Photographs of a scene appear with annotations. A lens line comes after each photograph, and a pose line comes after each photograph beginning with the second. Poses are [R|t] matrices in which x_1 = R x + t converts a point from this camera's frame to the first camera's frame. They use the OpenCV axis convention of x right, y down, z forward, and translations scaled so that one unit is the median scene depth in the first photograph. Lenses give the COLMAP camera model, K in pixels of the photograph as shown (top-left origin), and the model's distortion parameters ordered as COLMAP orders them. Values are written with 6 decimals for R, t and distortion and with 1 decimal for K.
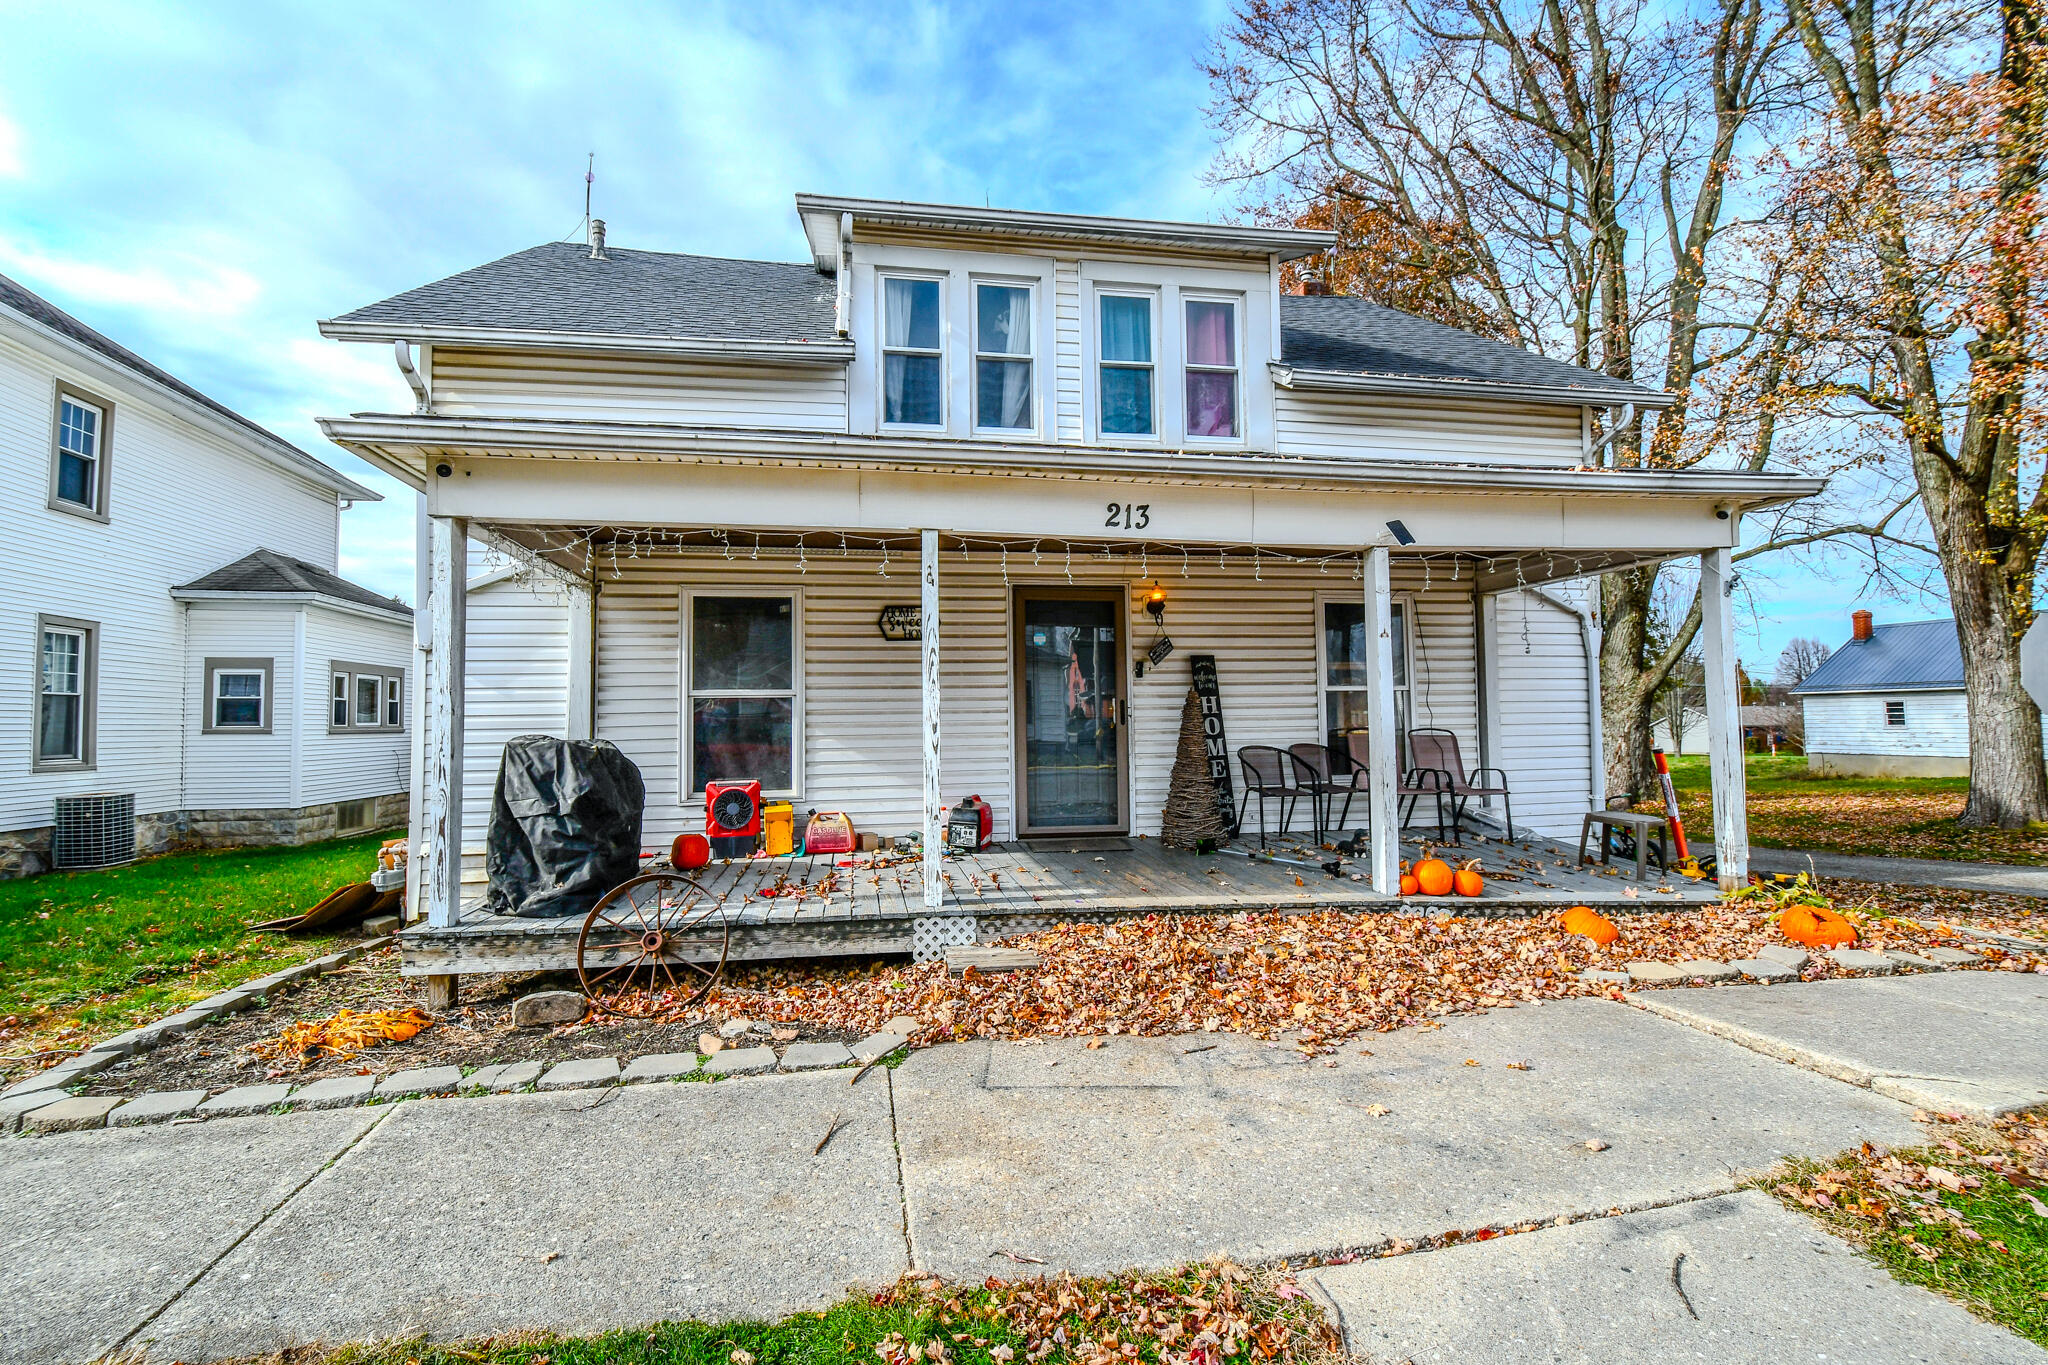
lens RADIAL K [[892.6, 0, 1017.9], [0, 892.6, 673.4], [0, 0, 1]] dist [-0.000020, -0.012069]
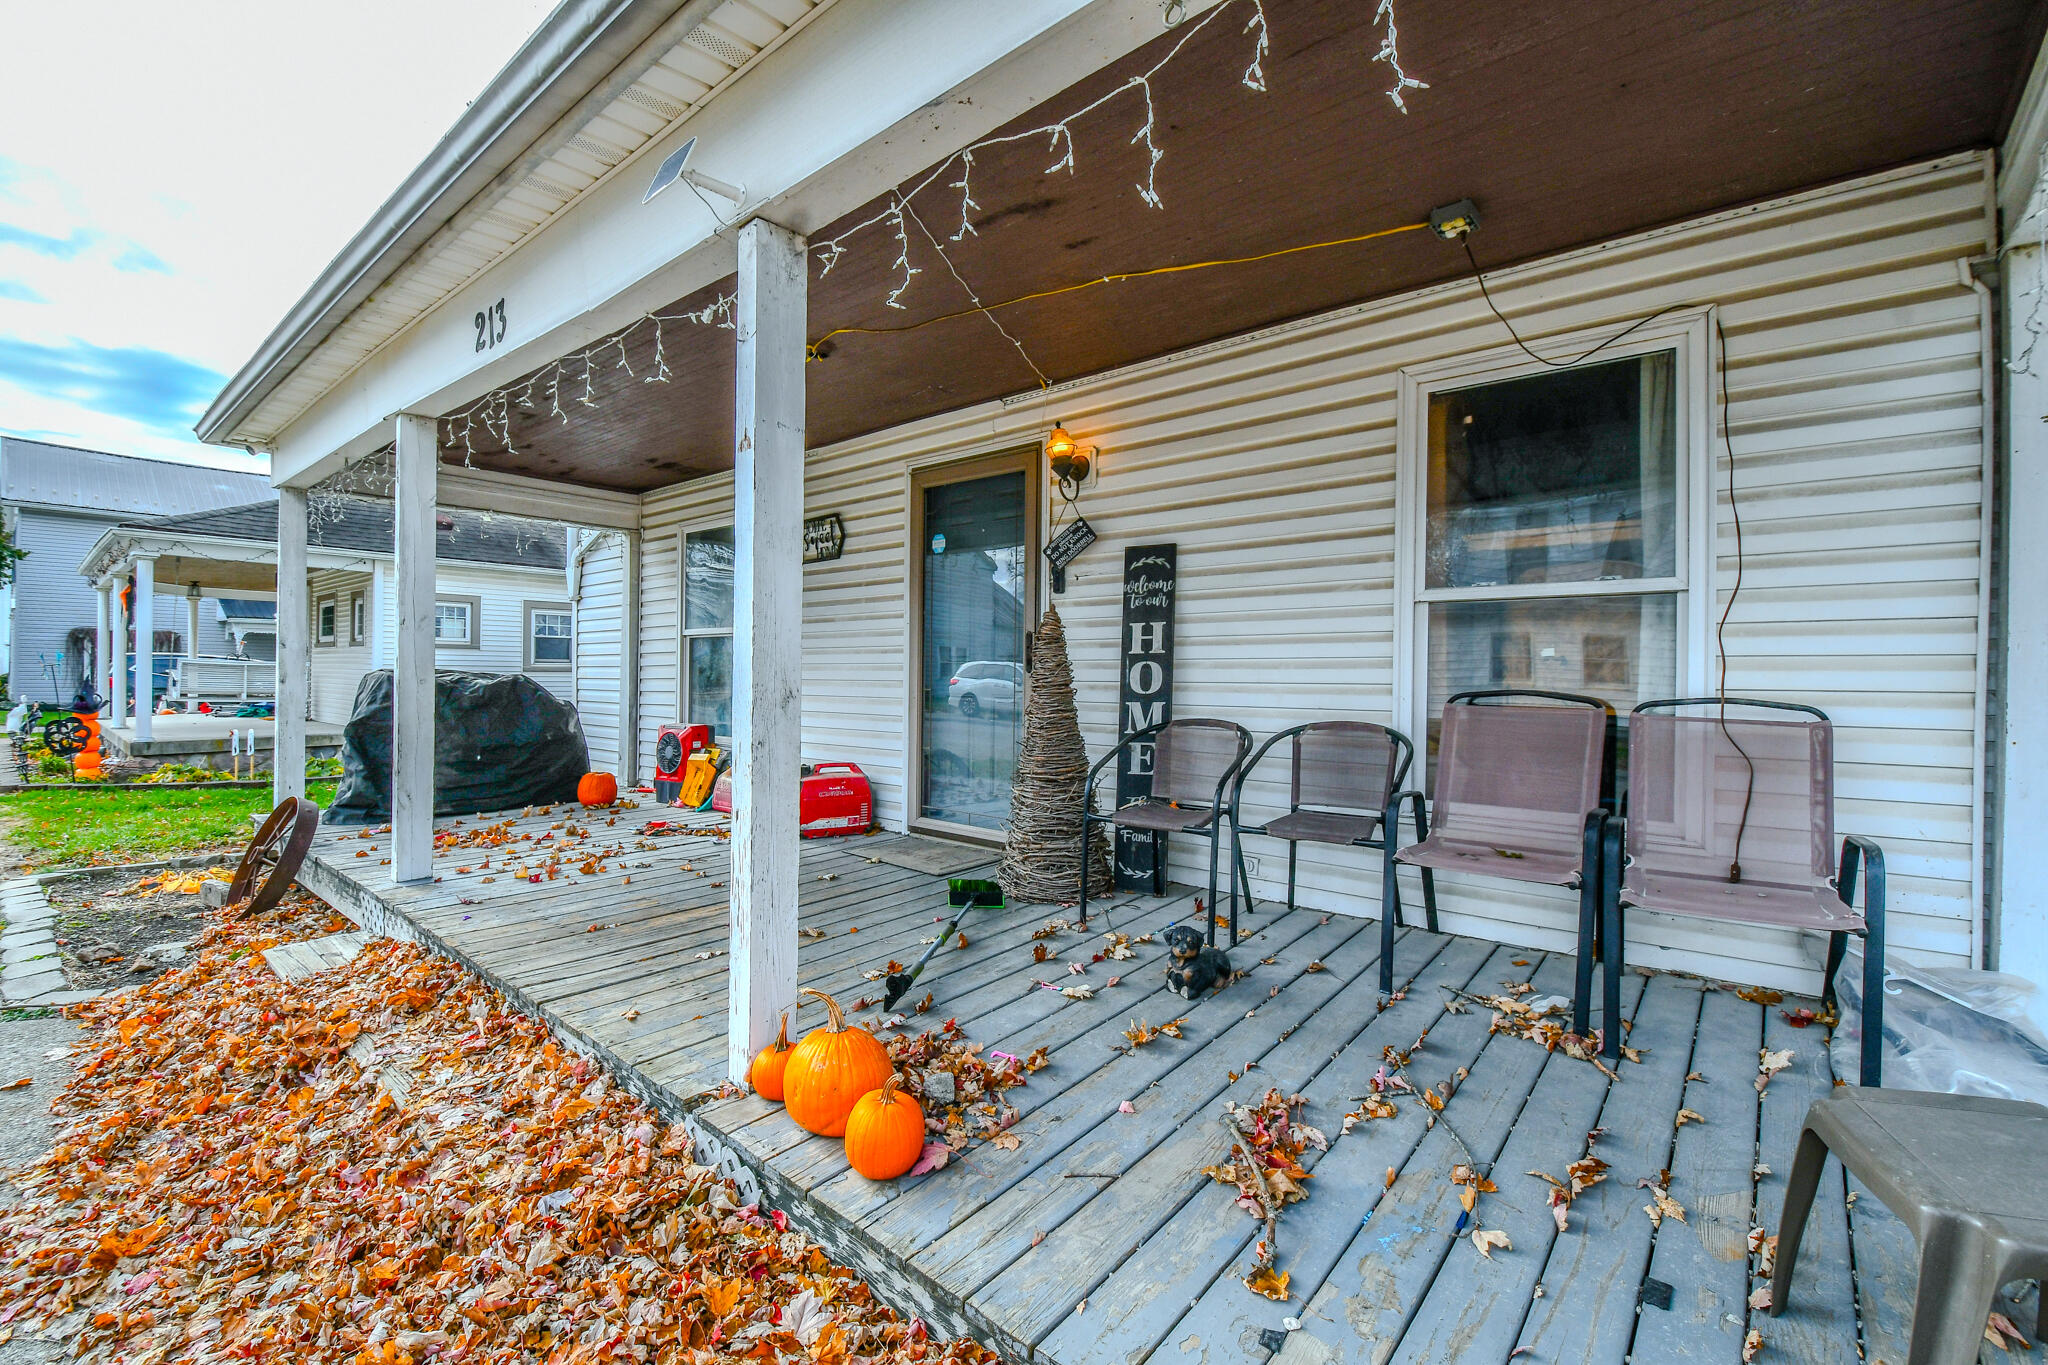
lens RADIAL K [[892.6, 0, 1012.5], [0, 892.6, 681.8], [0, 0, 1]] dist [-0.000020, -0.012069]
pose [[0.631941, 0.022559, -0.774688, 0.598772], [0.023118, 0.998583, 0.047937, 0.035638], [0.774672, -0.048203, 0.630524, 0.626236]]
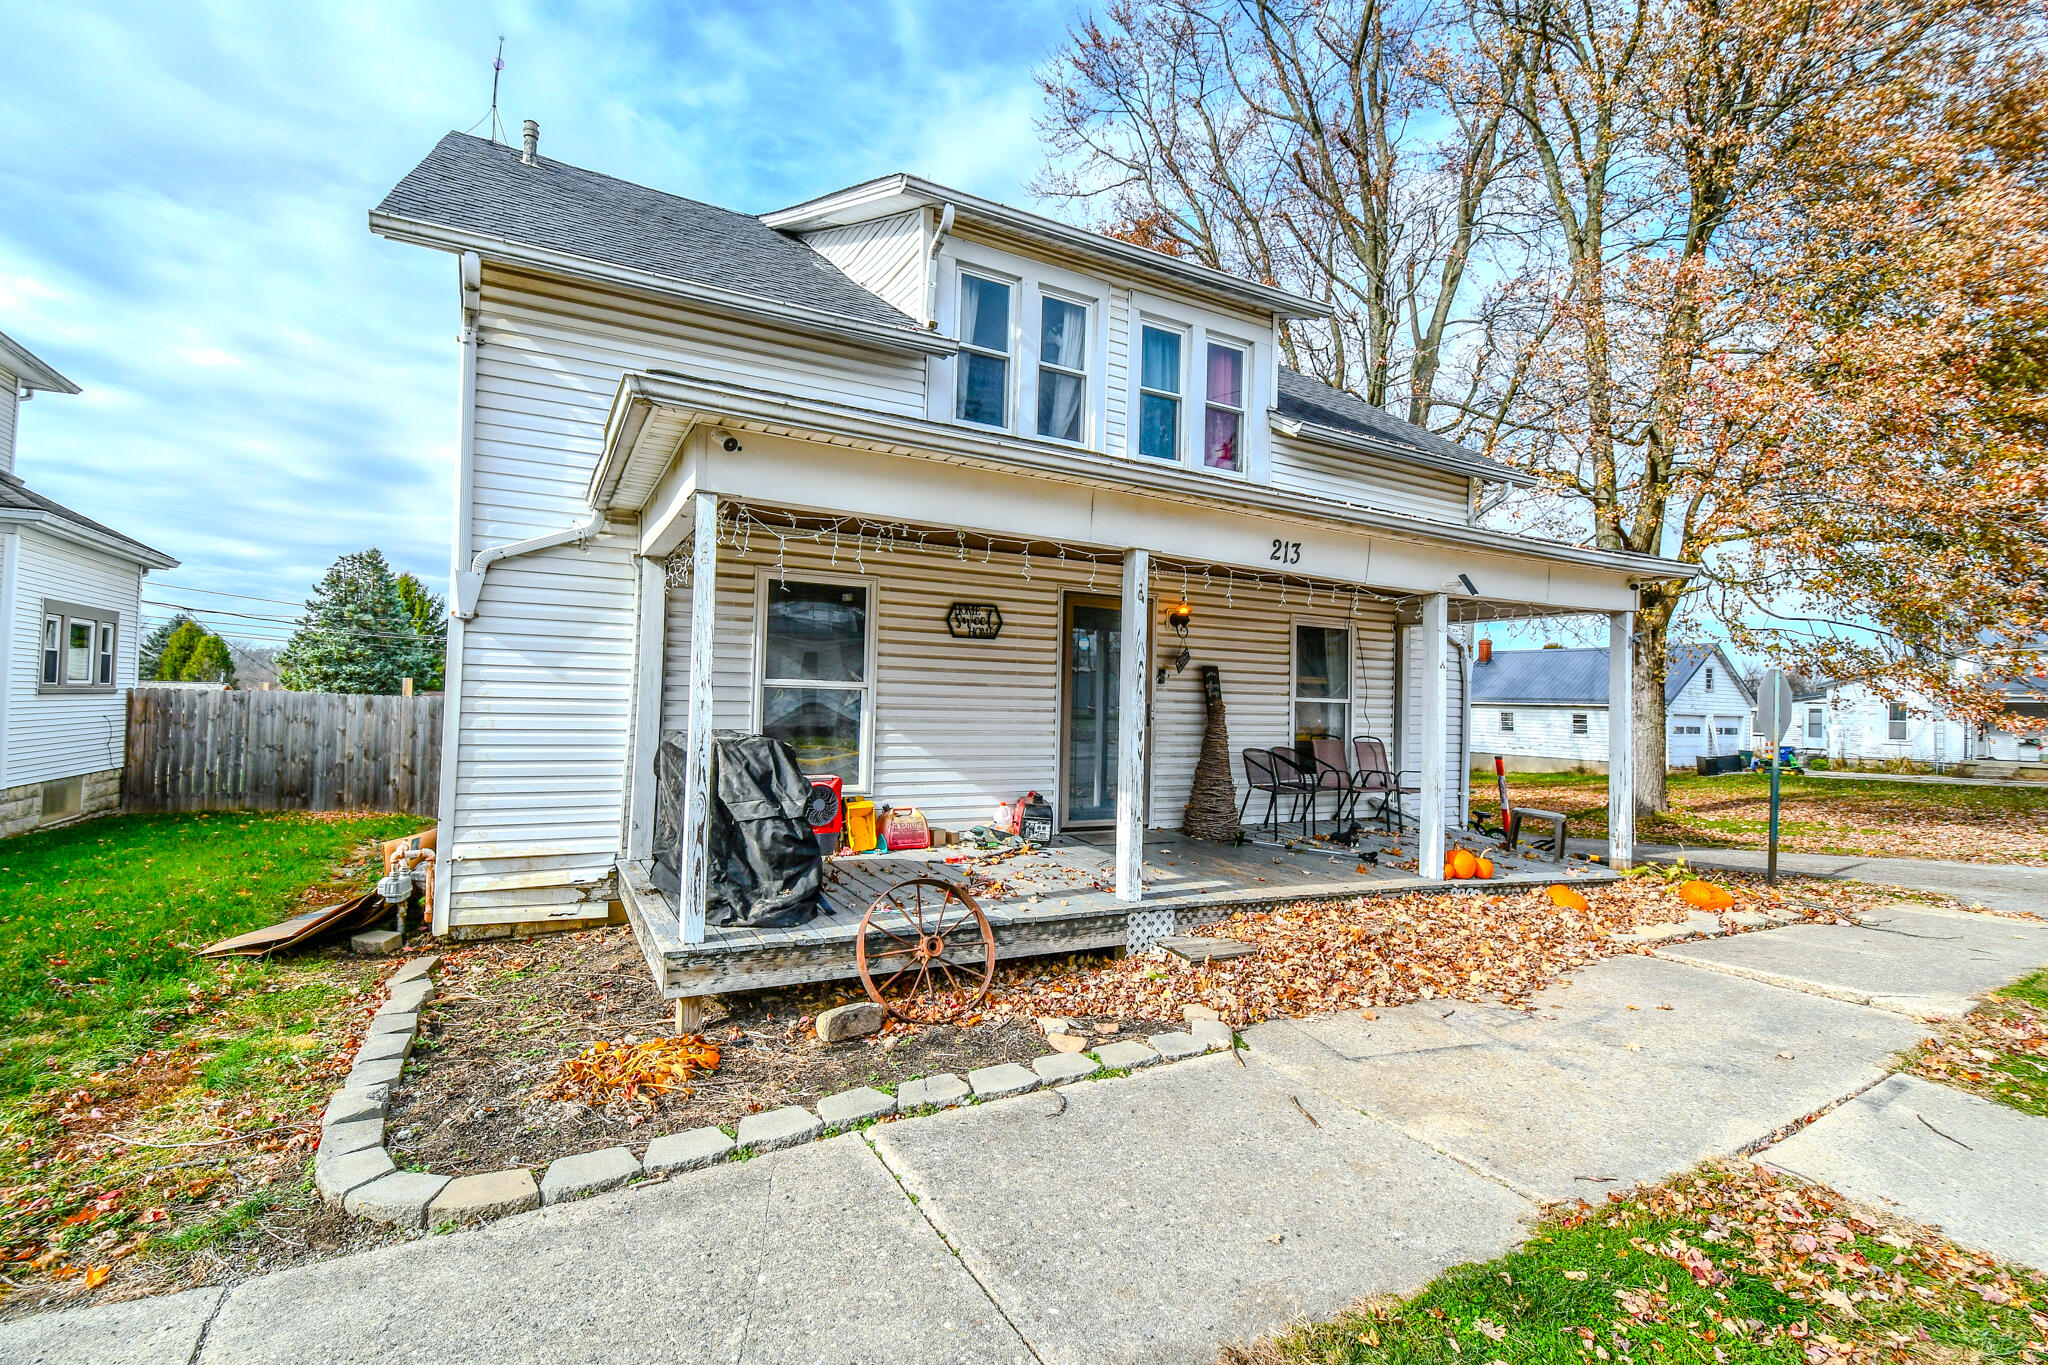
lens RADIAL K [[892.6, 0, 1014.3], [0, 892.6, 668.6], [0, 0, 1]] dist [-0.000020, -0.012069]
pose [[0.948091, 0.049979, 0.314046, -0.392888], [-0.055388, 0.998430, 0.008316, -0.013357], [-0.313138, -0.025279, 0.949371, 0.021881]]
